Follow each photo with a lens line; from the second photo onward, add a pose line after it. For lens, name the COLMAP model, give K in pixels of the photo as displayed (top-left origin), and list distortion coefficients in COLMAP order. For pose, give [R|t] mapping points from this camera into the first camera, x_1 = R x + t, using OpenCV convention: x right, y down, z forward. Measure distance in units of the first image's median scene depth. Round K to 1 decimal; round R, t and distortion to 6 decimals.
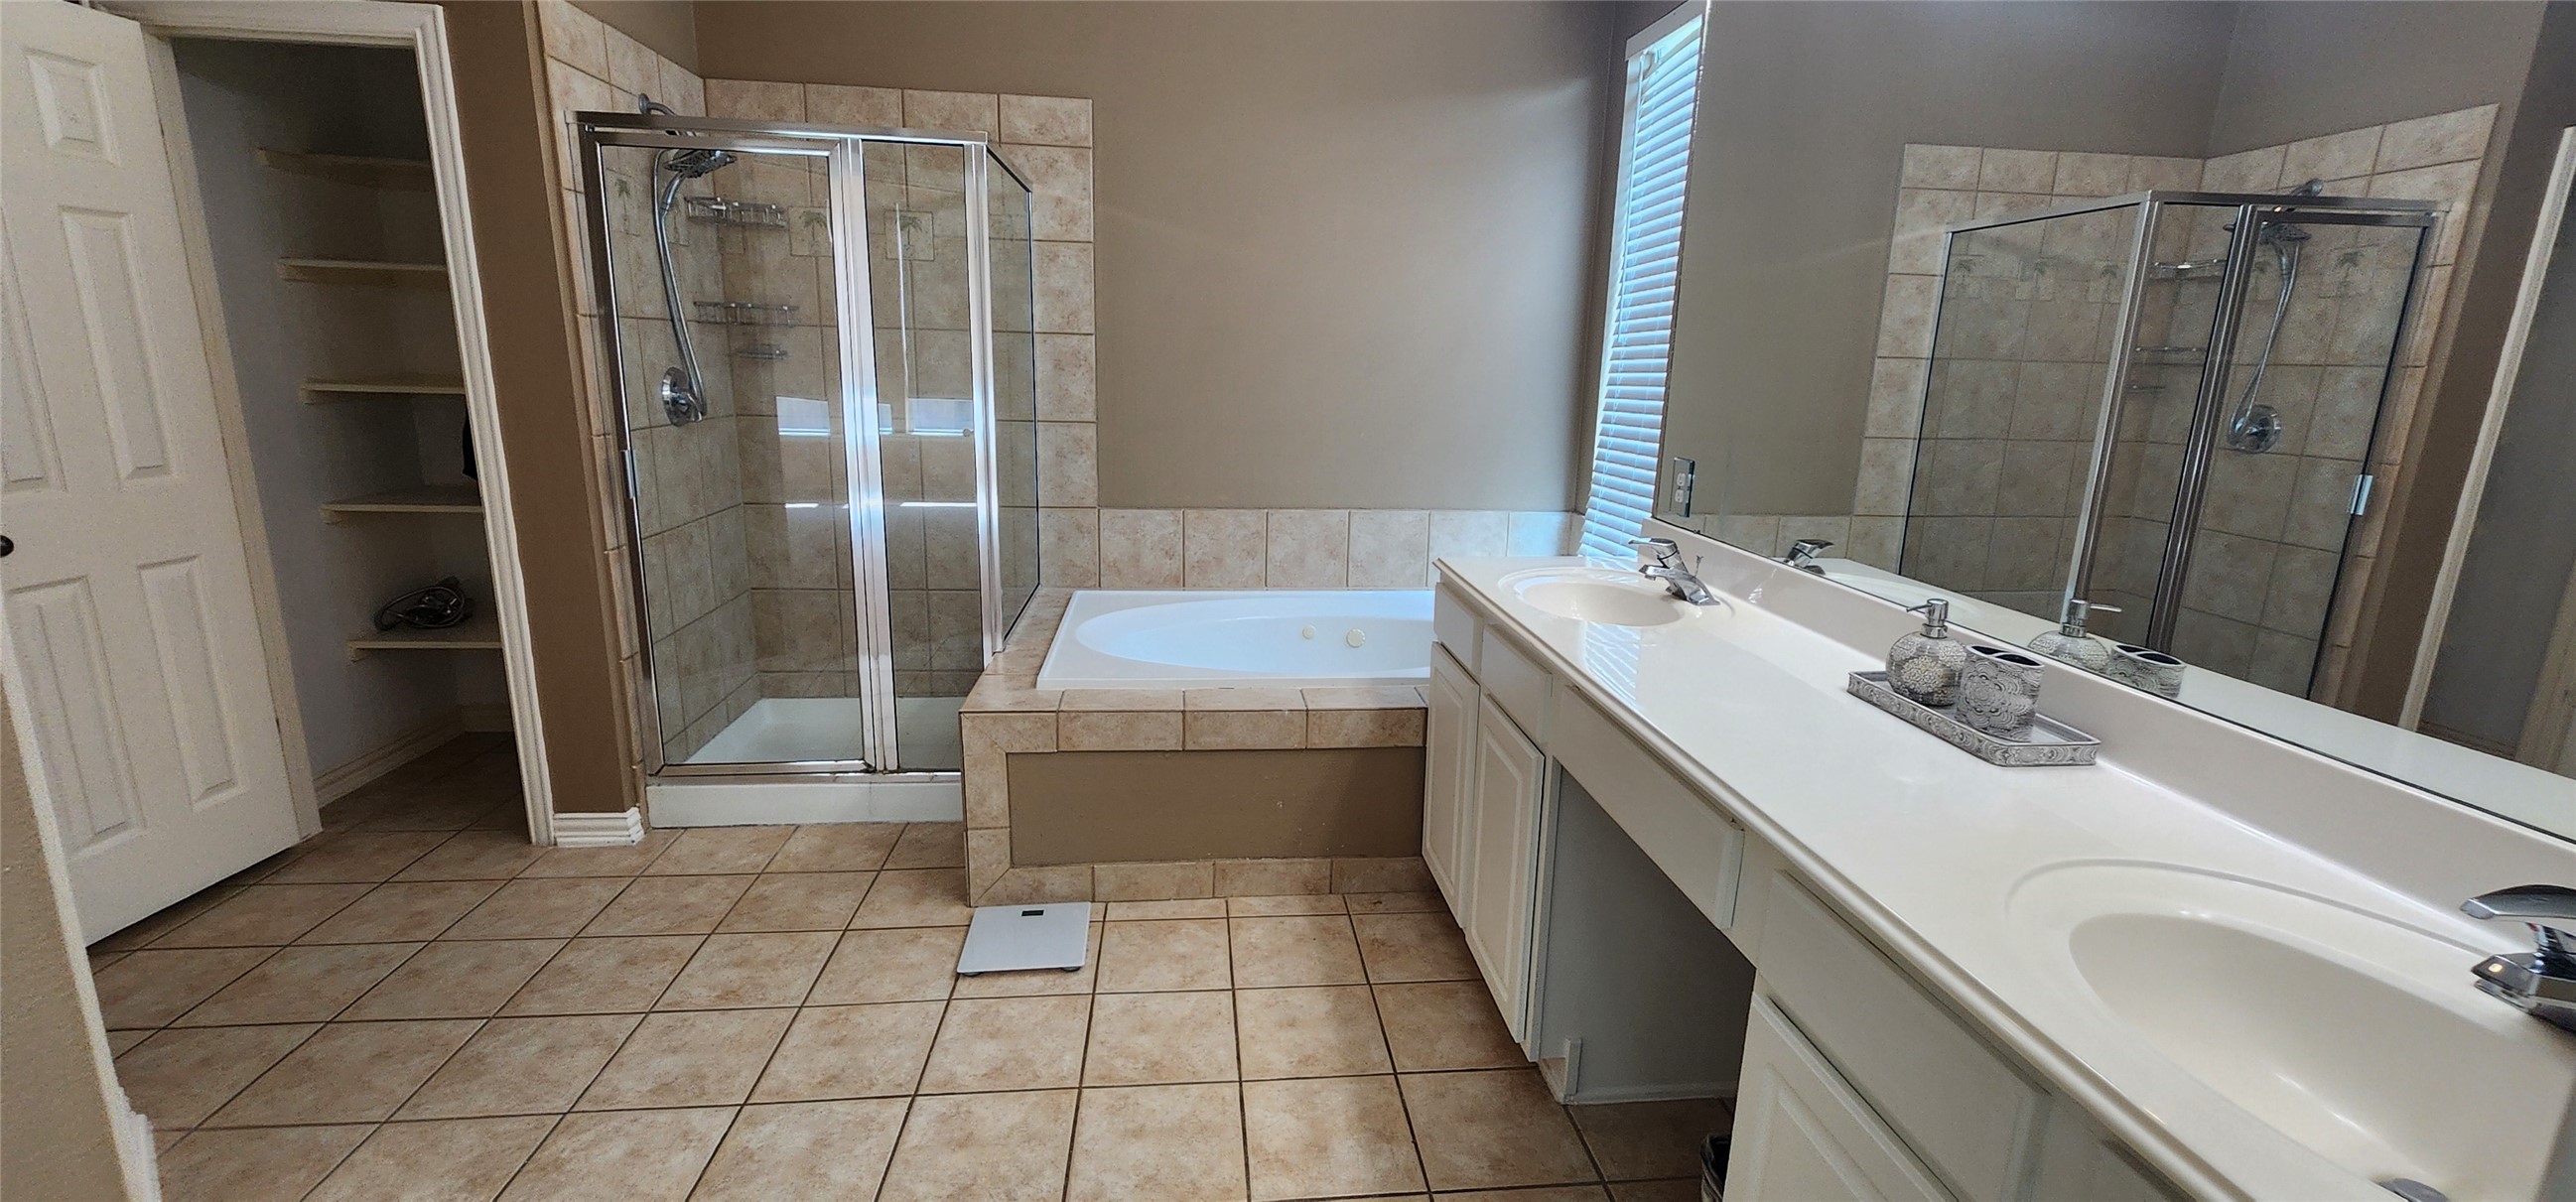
lens RADIAL K [[1068.1, 0, 1291.1], [0, 1068.1, 600.4], [0, 0, 1]] dist [0.002597, 0.000026]
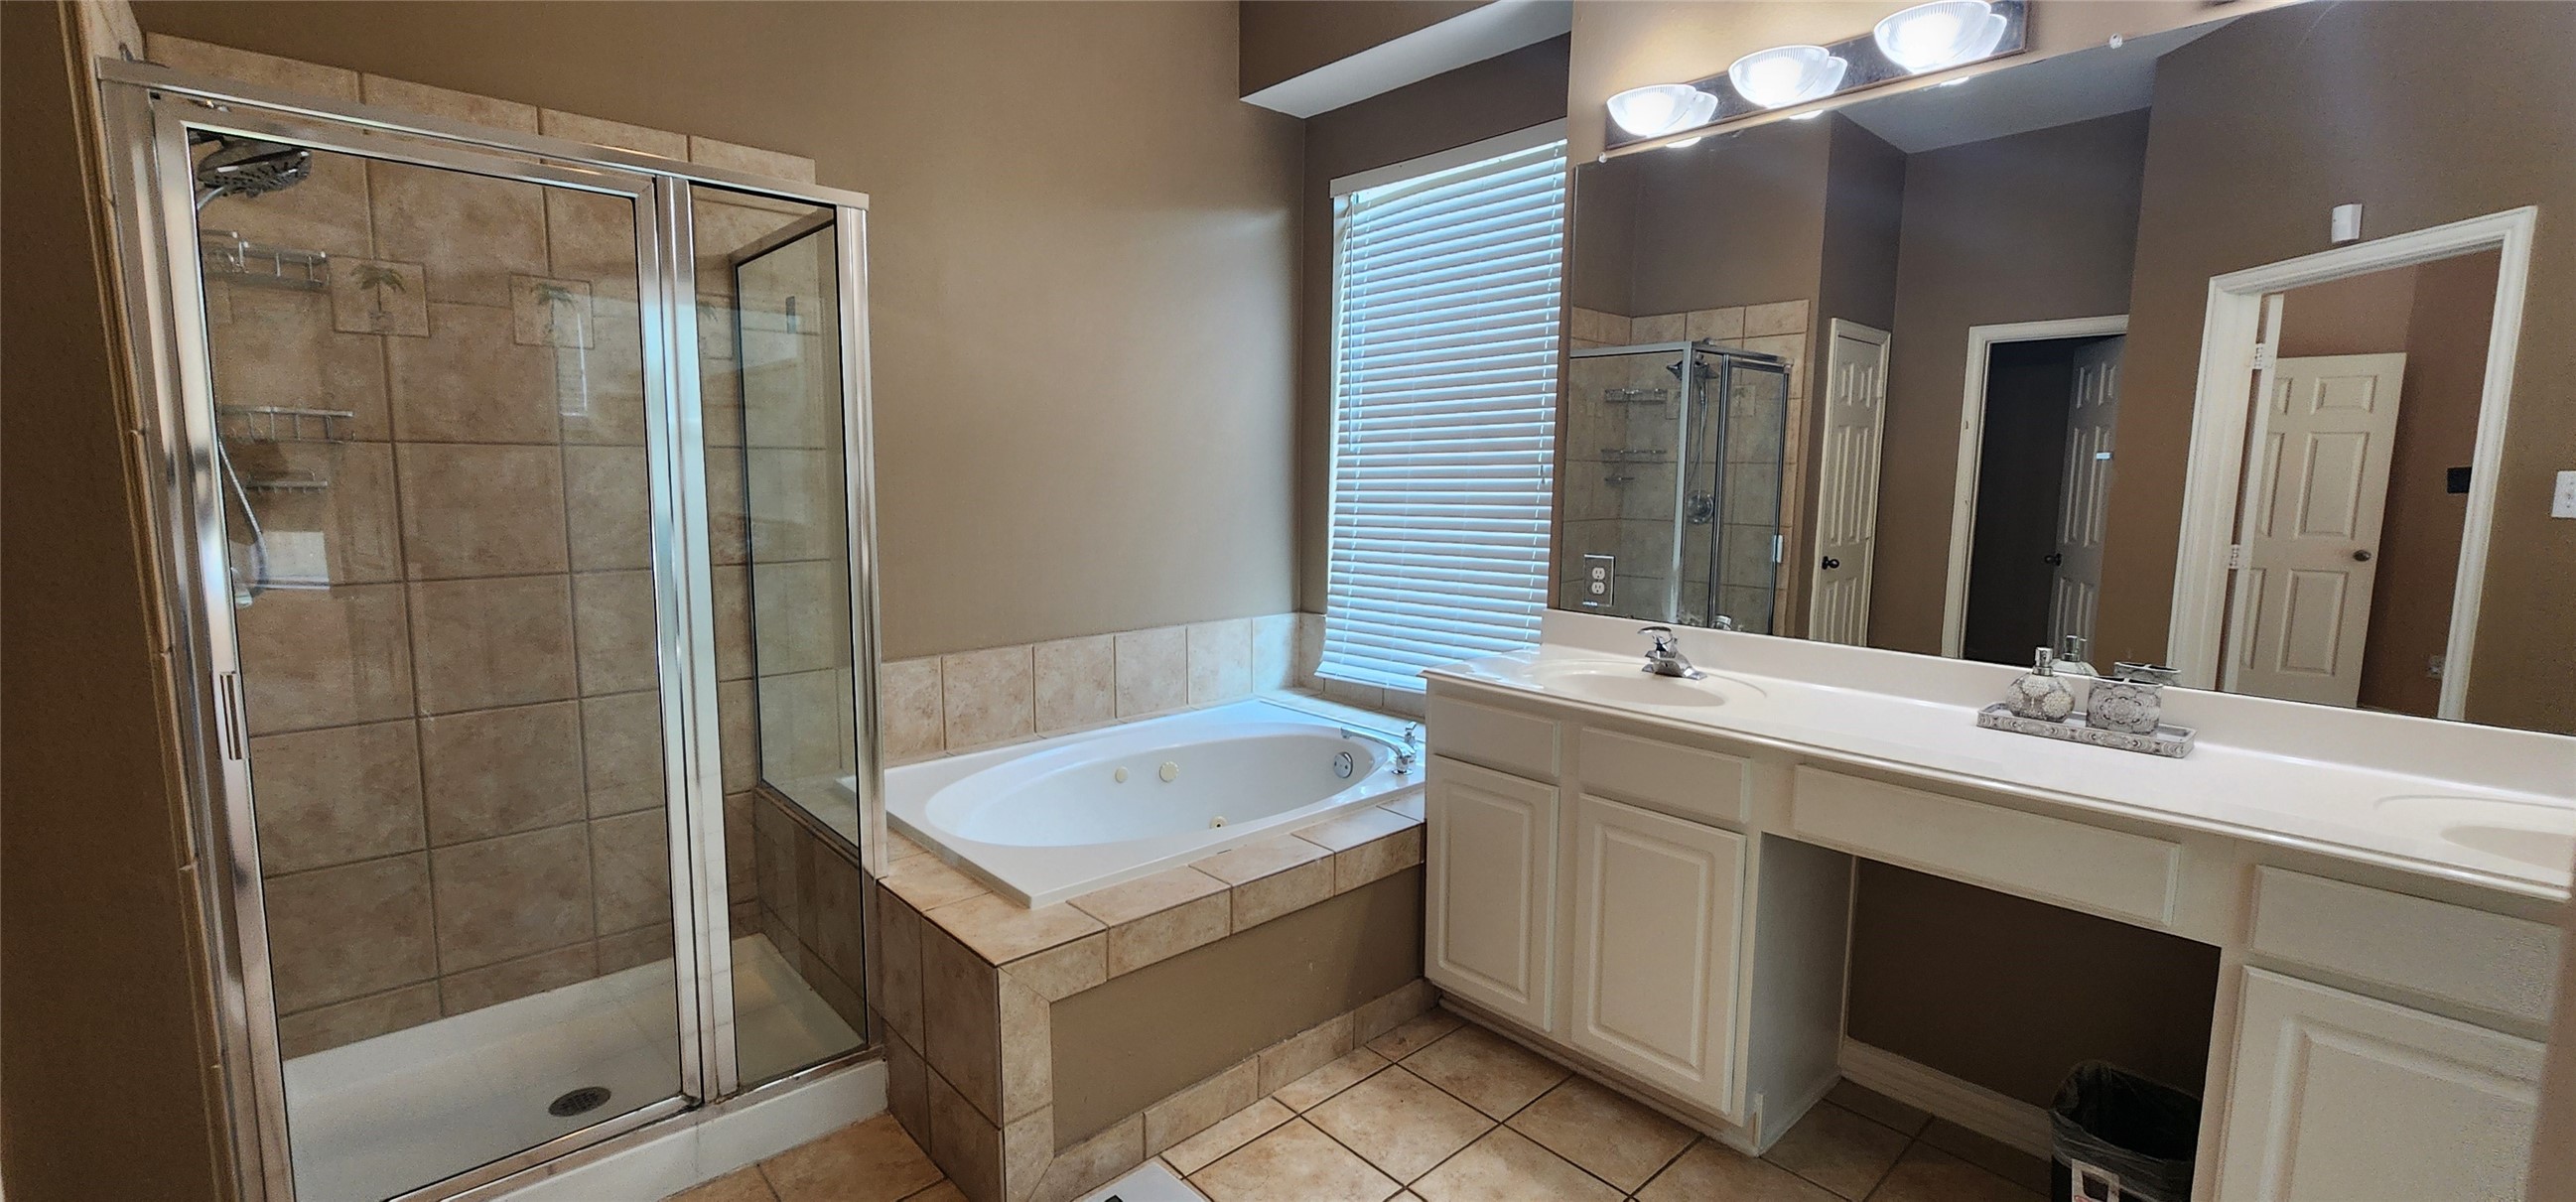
lens RADIAL K [[1068.1, 0, 1288.1], [0, 1068.1, 594.1], [0, 0, 1]] dist [0.002597, 0.000026]
pose [[0.803863, -0.089622, 0.588023, -0.519688], [0.144611, 0.988369, -0.047054, -0.077645], [-0.576967, 0.122860, 0.807474, 0.246957]]
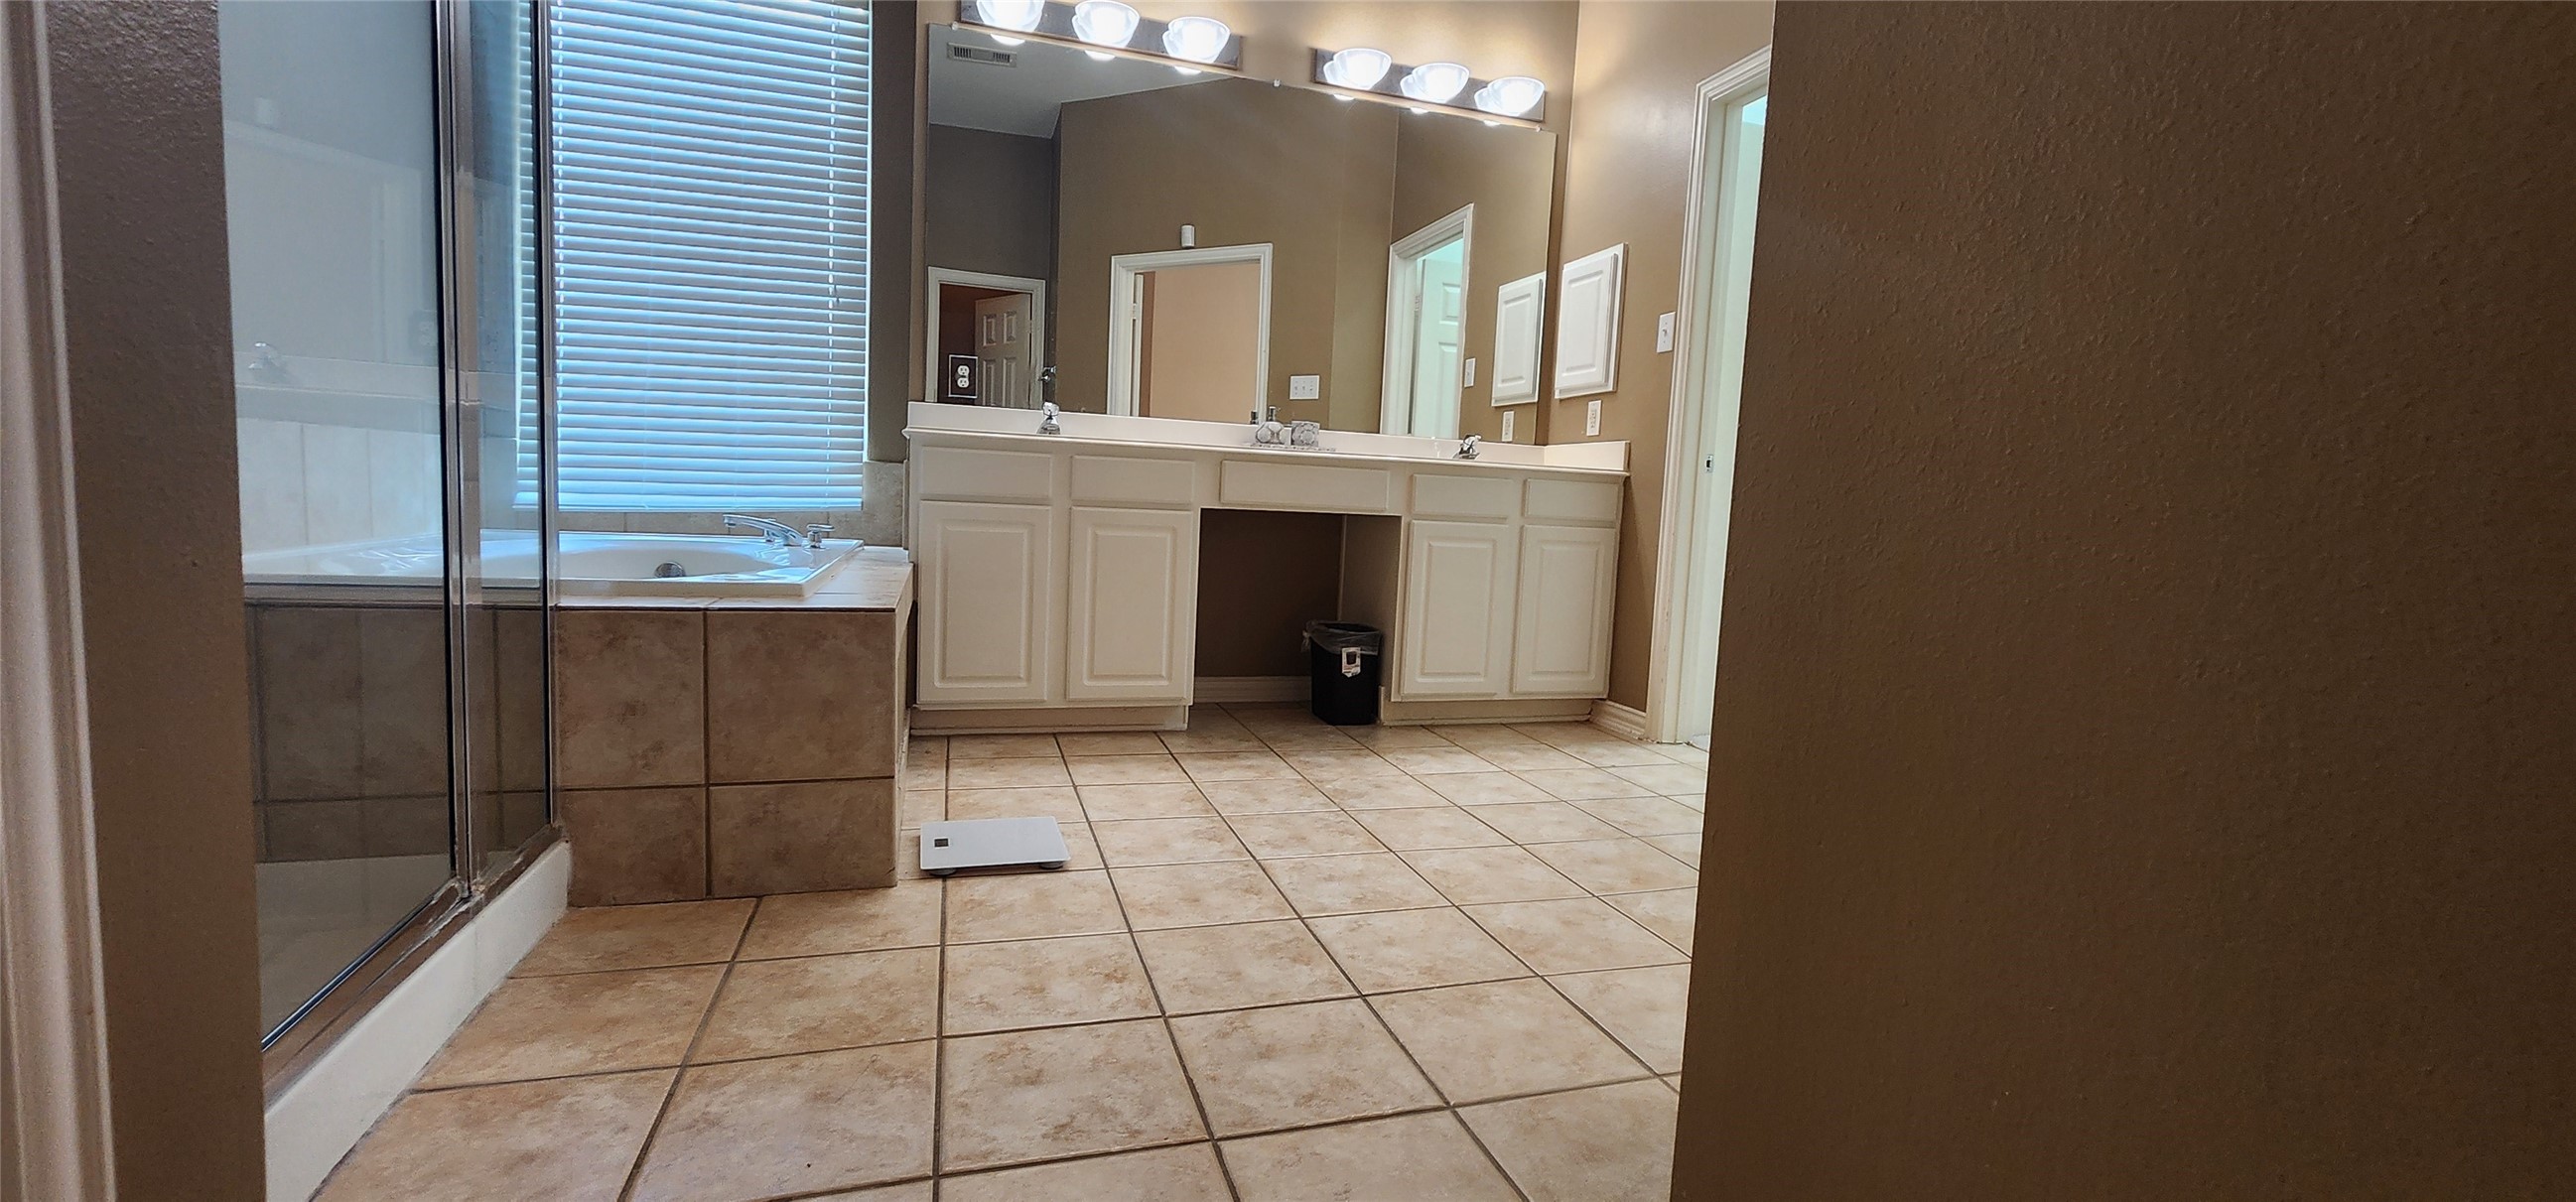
lens RADIAL K [[1068.1, 0, 1306.0], [0, 1068.1, 603.1], [0, 0, 1]] dist [0.002597, 0.000026]
pose [[-0.214549, -0.127452, 0.968362, -1.019151], [0.166281, 0.972210, 0.164799, 0.024459], [-0.962455, 0.196377, -0.187394, 0.807318]]
